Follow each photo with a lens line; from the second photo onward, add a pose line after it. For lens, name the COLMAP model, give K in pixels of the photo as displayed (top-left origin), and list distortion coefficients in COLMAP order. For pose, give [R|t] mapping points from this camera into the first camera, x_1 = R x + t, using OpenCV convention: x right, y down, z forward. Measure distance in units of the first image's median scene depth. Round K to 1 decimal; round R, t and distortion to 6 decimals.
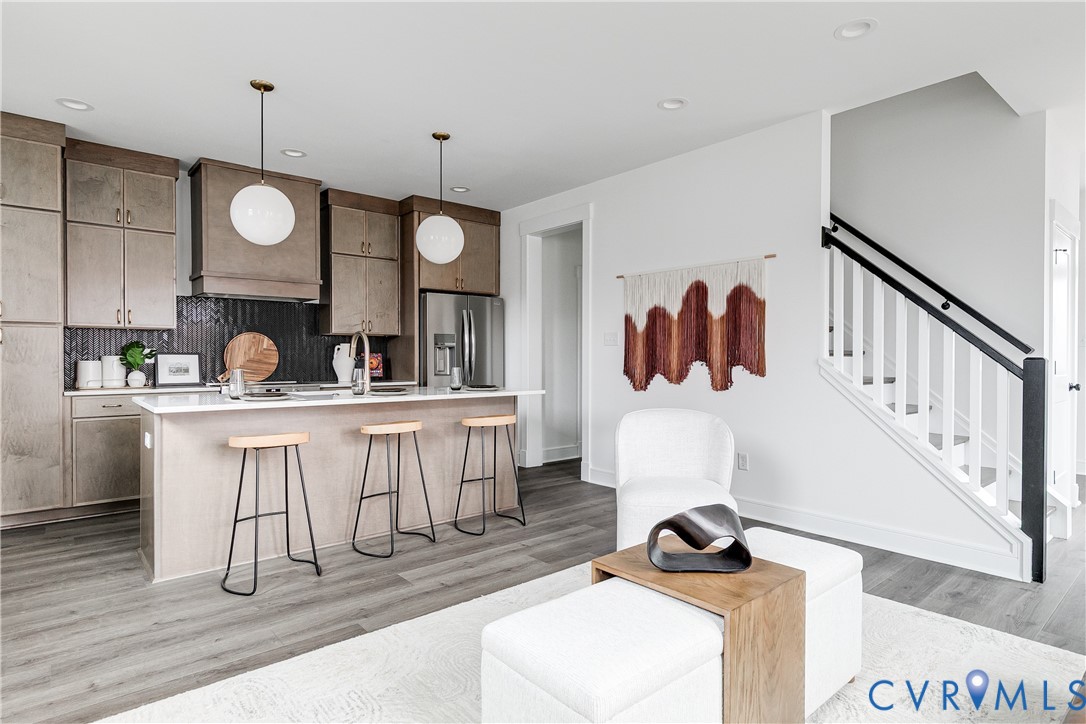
lens RADIAL K [[609.2, 0, 542.6], [0, 609.2, 357.1], [0, 0, 1]] dist [-0.000317, 0.000346]
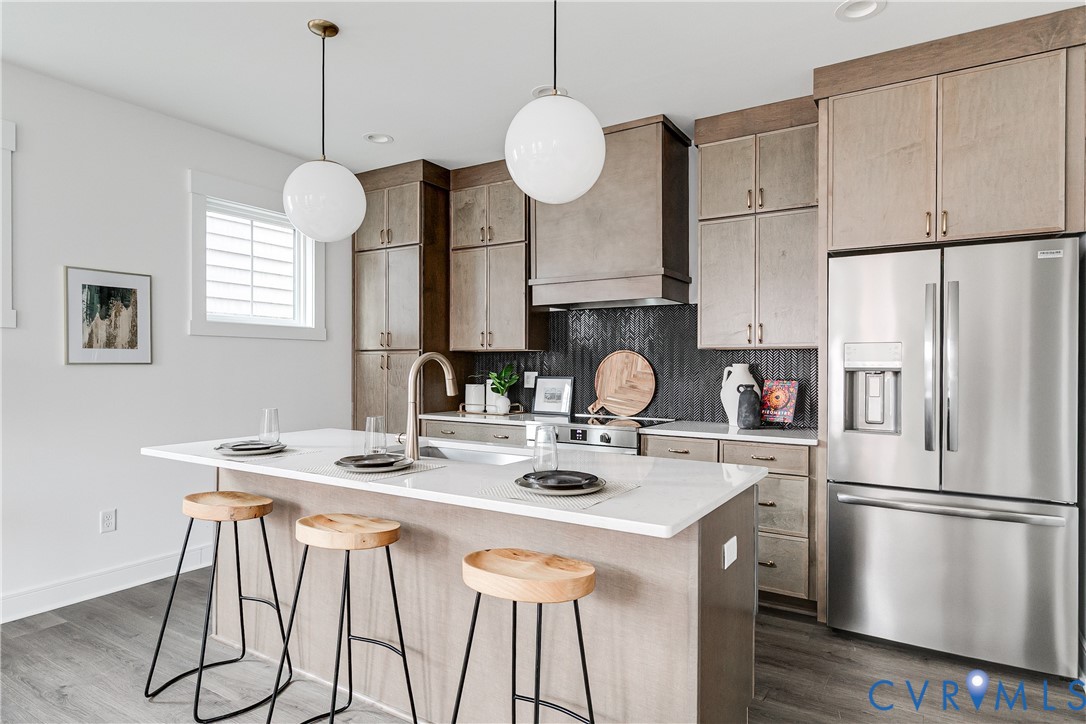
lens RADIAL K [[609.2, 0, 538.7], [0, 609.2, 365.1], [0, 0, 1]] dist [-0.000317, 0.000346]
pose [[0.315514, -0.005924, -0.948902, 0.204902], [-0.008825, 0.999919, -0.009177, -0.014695], [0.948880, 0.011269, 0.315436, 0.658838]]
